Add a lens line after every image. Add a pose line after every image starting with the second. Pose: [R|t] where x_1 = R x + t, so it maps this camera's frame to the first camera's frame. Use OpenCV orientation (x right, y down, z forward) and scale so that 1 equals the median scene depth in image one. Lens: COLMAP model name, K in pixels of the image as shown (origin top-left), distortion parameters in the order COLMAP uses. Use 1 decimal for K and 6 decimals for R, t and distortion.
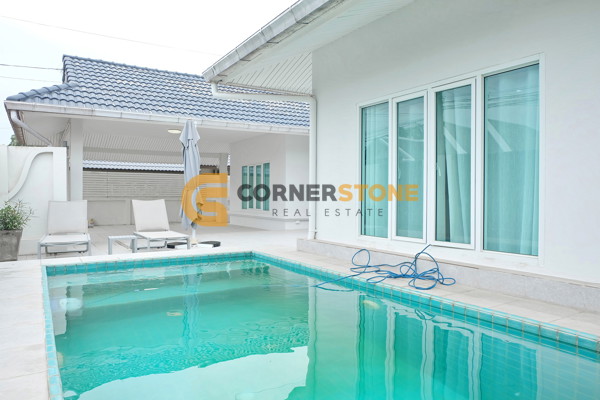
lens RADIAL K [[419.3, 0, 305.3], [0, 419.3, 201.8], [0, 0, 1]] dist [-0.051518, 0.056848]
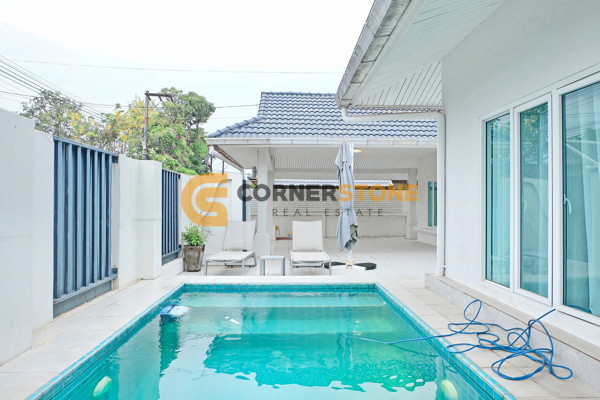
lens RADIAL K [[411.6, 0, 305.2], [0, 411.6, 200.3], [0, 0, 1]] dist [-0.048915, 0.056853]
pose [[0.866196, -0.003502, -0.499692, 0.141660], [-0.010002, 0.999654, -0.024345, -0.031273], [0.499605, 0.026086, 0.865861, 0.091998]]
